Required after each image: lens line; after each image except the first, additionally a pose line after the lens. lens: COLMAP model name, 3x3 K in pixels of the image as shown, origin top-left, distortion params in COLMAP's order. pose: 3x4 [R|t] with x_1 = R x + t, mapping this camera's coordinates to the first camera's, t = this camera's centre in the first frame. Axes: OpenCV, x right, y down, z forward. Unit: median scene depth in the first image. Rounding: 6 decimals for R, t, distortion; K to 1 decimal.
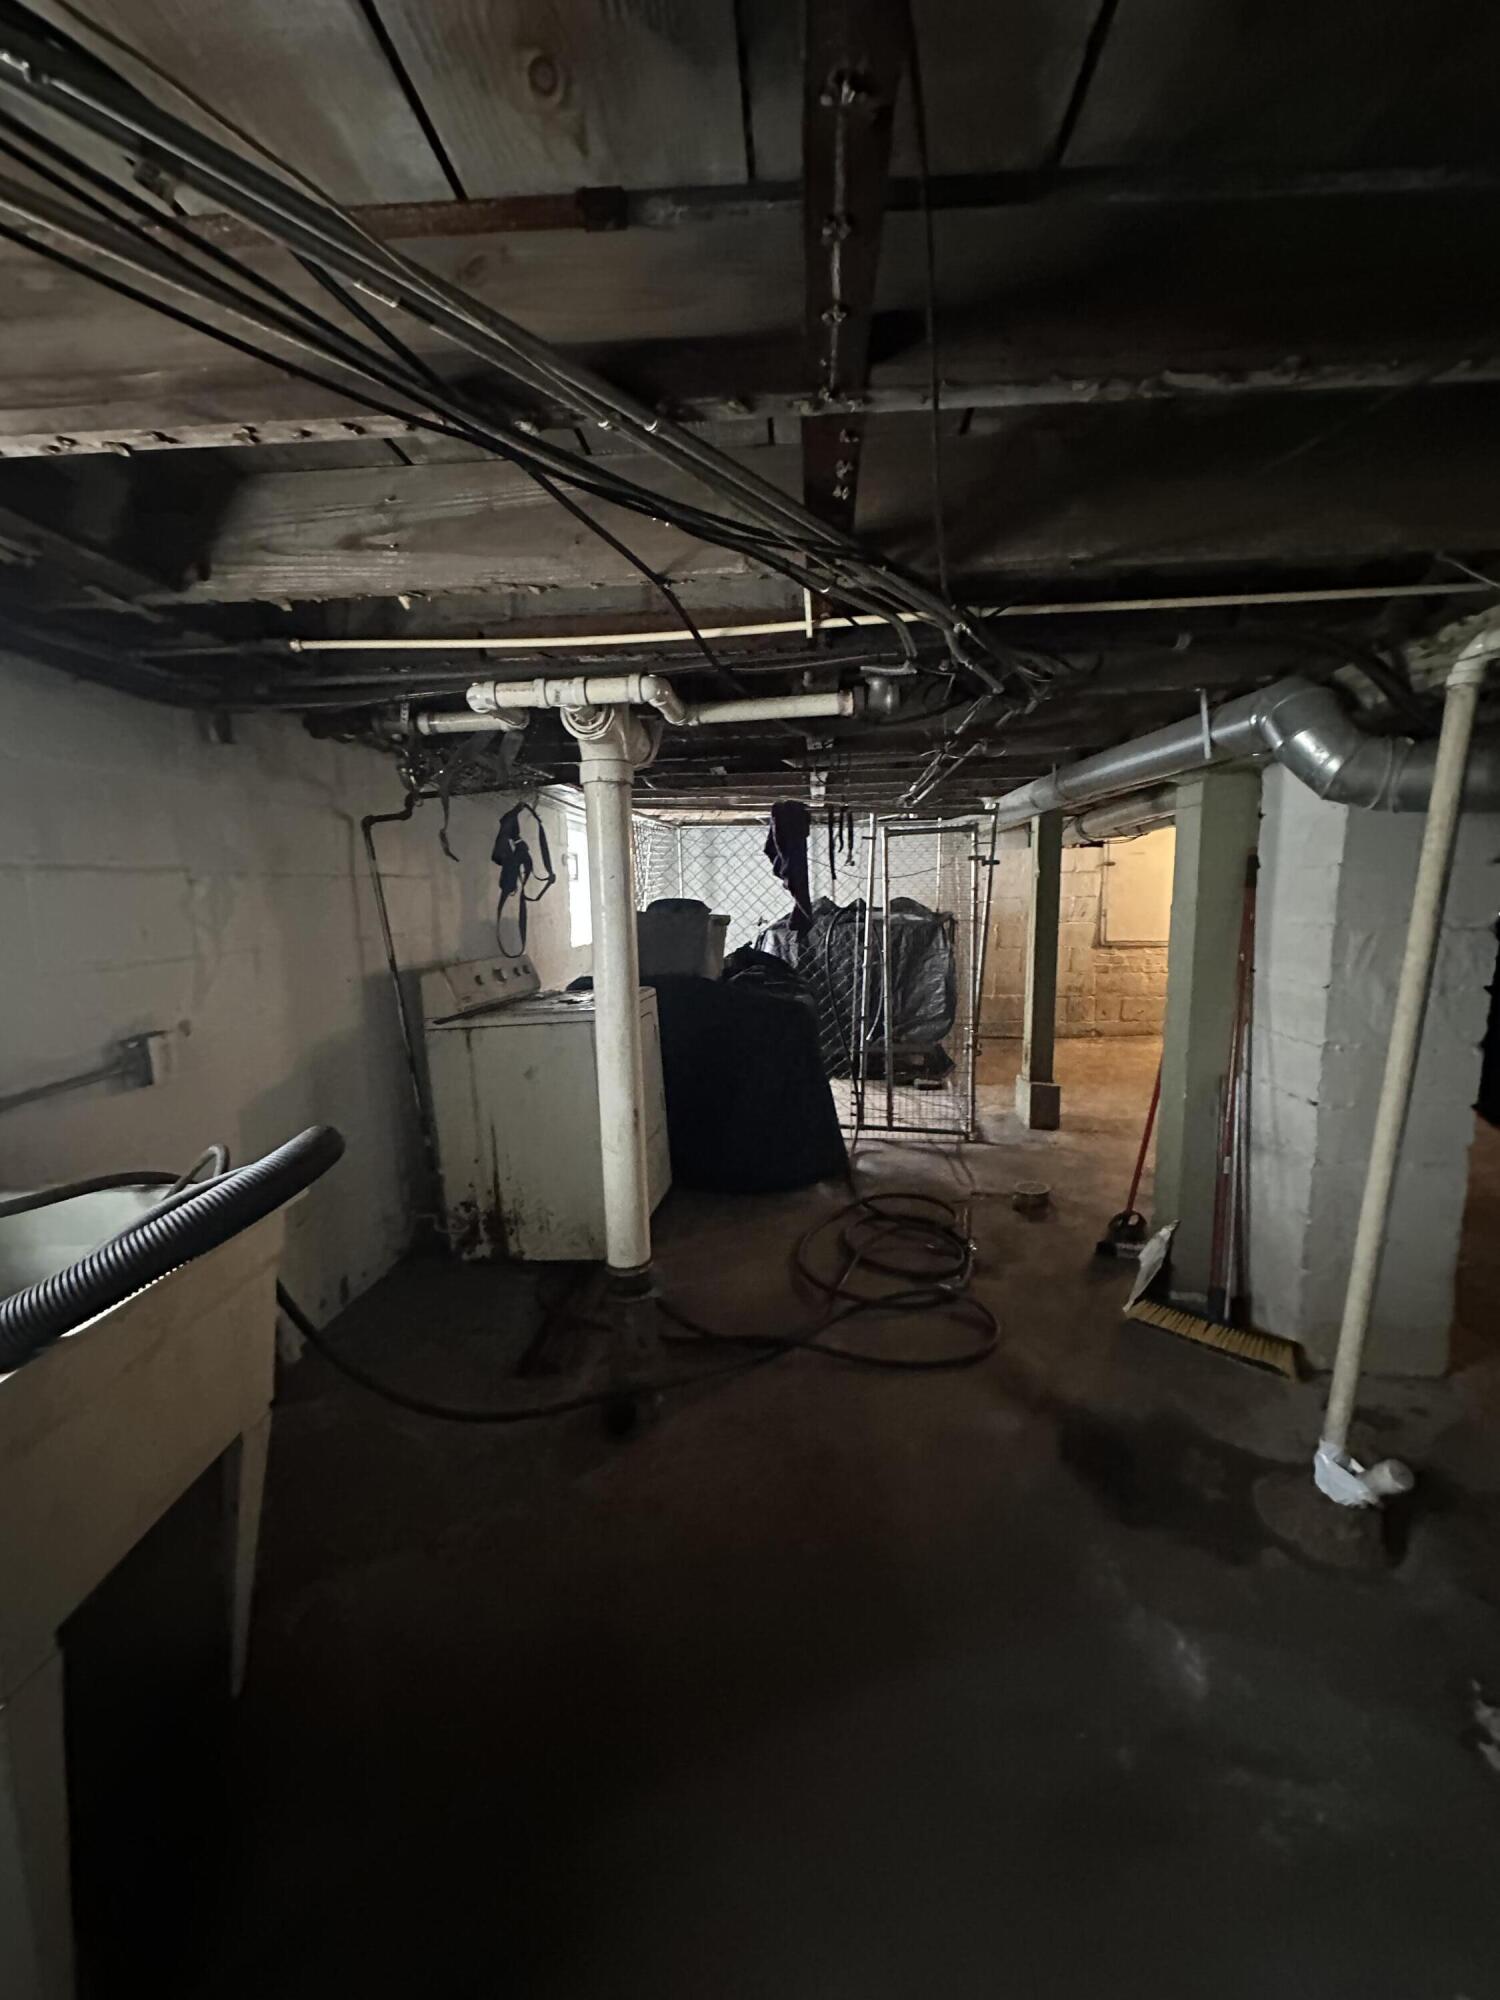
lens RADIAL K [[795.4, 0, 750.0], [0, 795.4, 1000.0], [0, 0, 1]] dist [-0.001870, 0.000327]
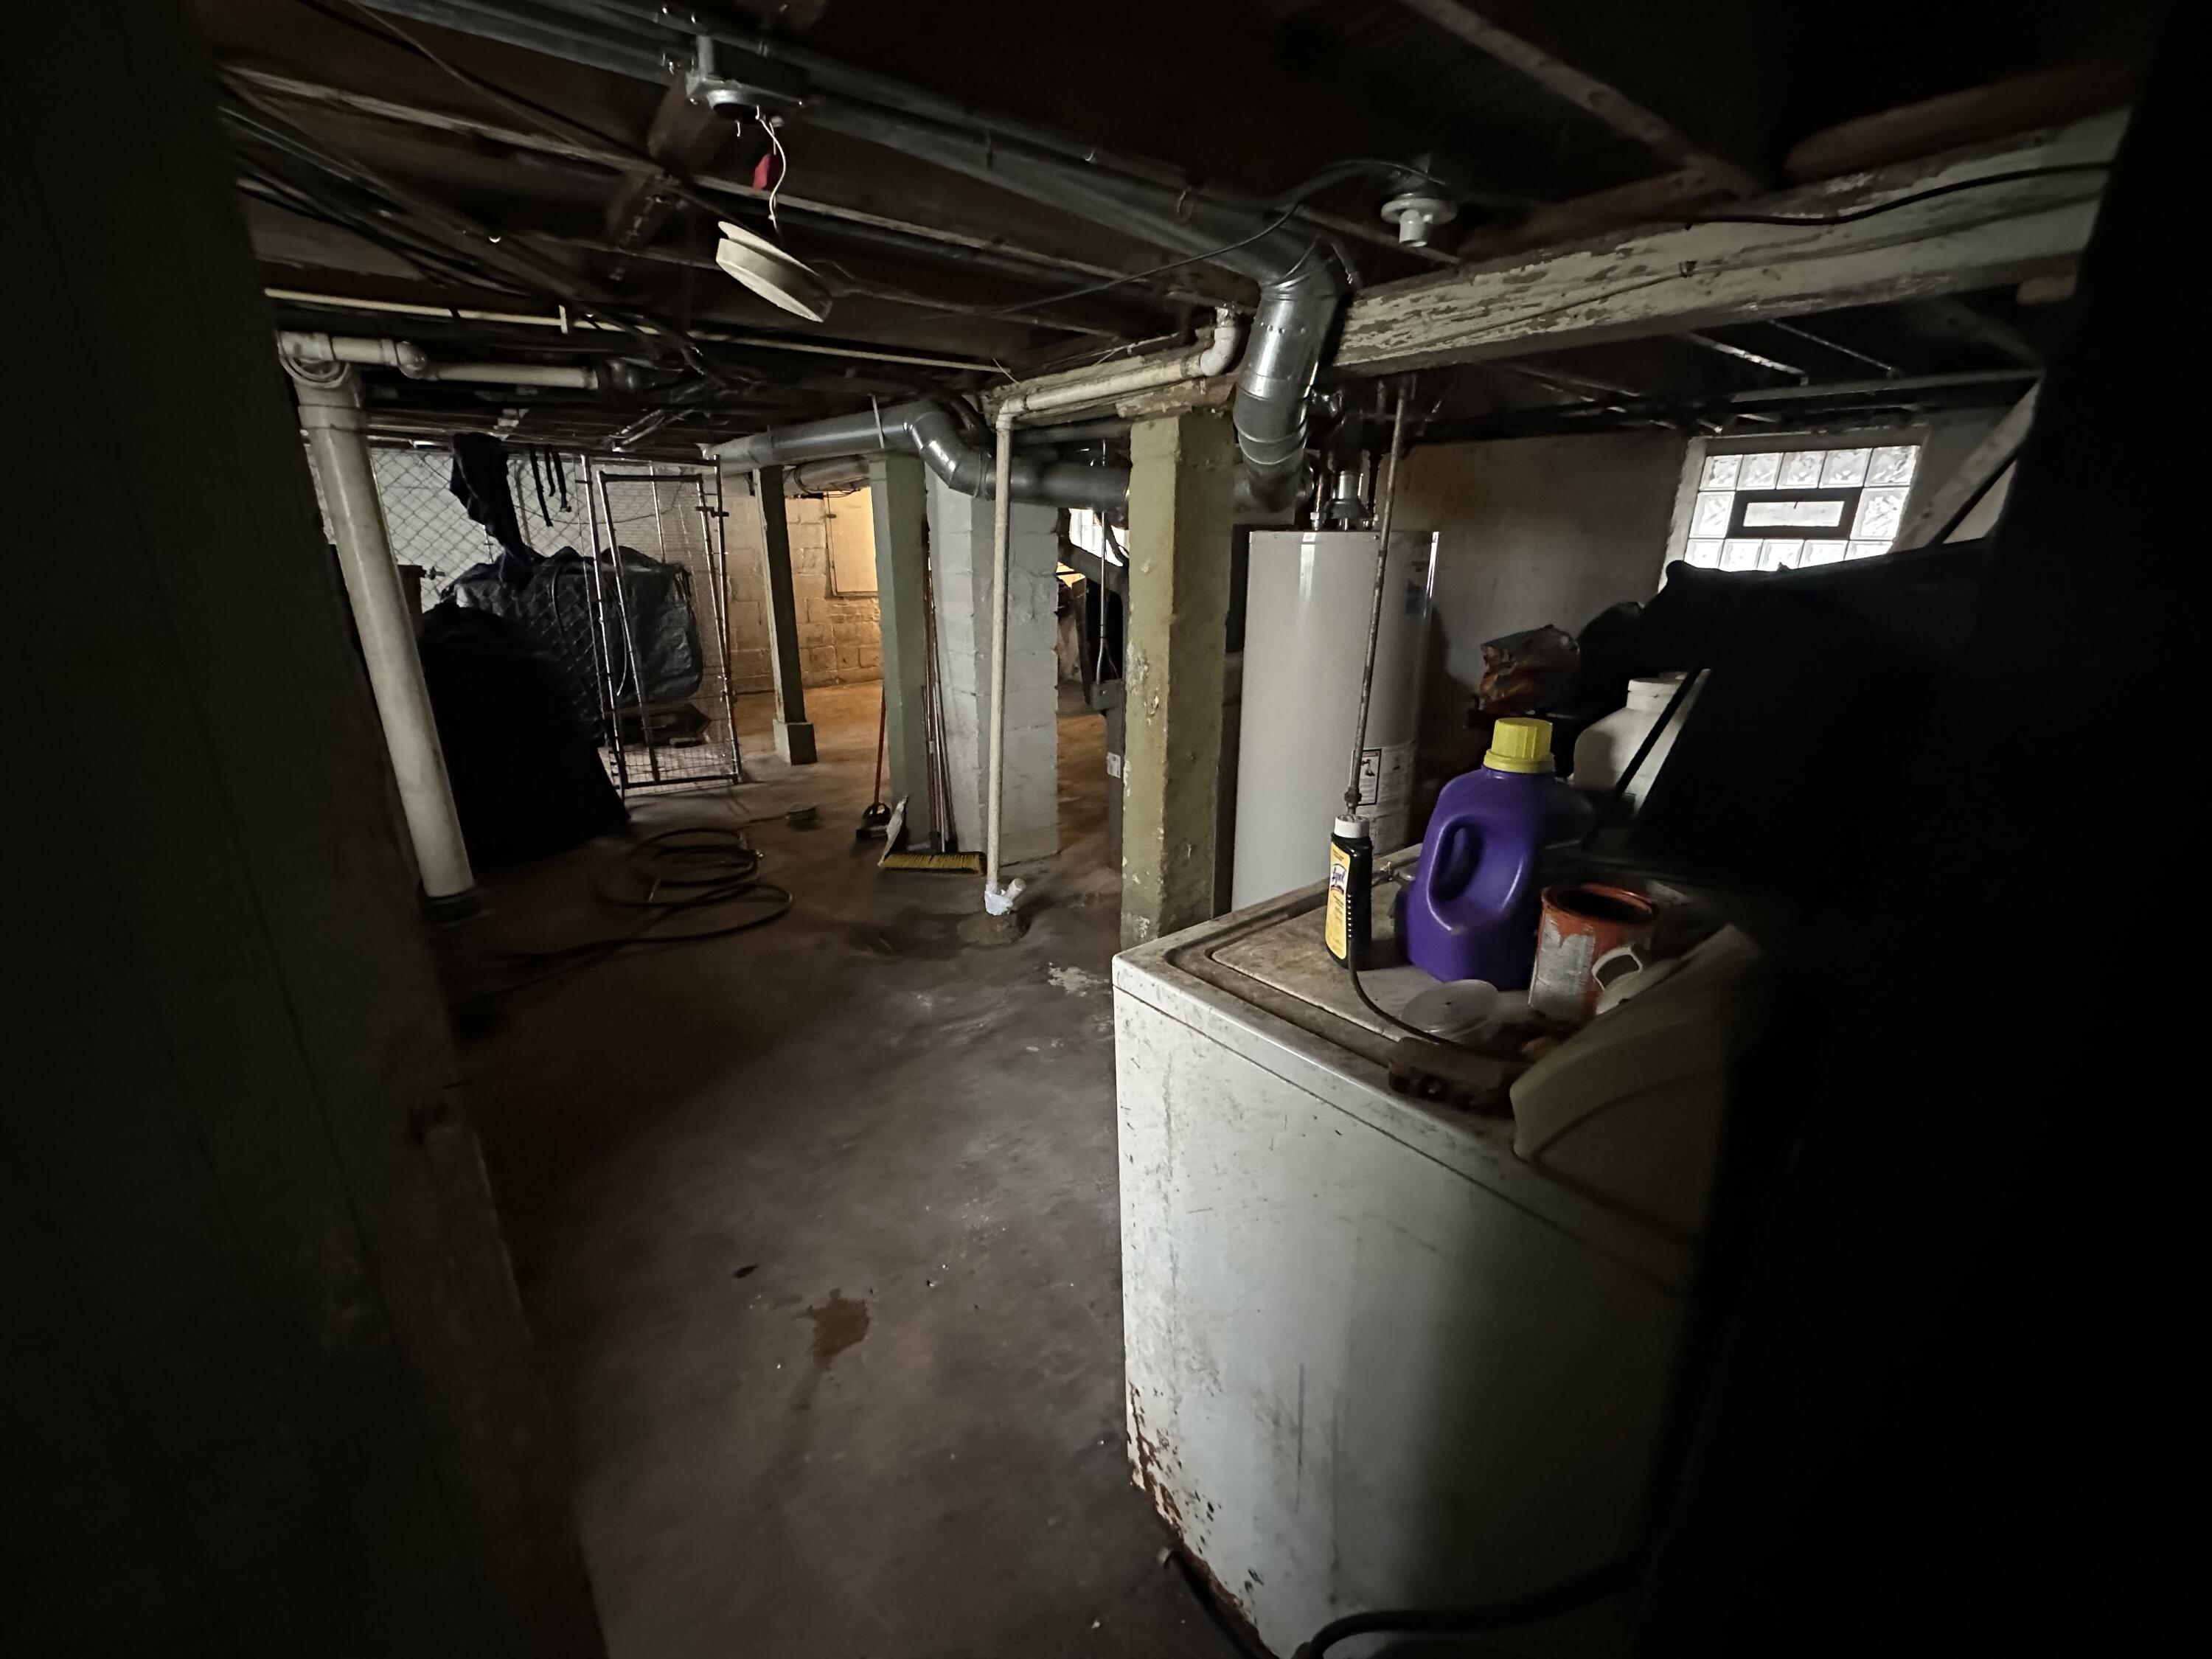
lens RADIAL K [[879.7, 0, 1106.0], [0, 879.7, 829.5], [0, 0, 1]] dist [-0.001870, 0.000327]
pose [[0.764029, -0.182582, 0.618808, -0.117472], [0.066844, 0.976361, 0.205548, 0.033597], [-0.641710, -0.115681, 0.758173, -0.293526]]
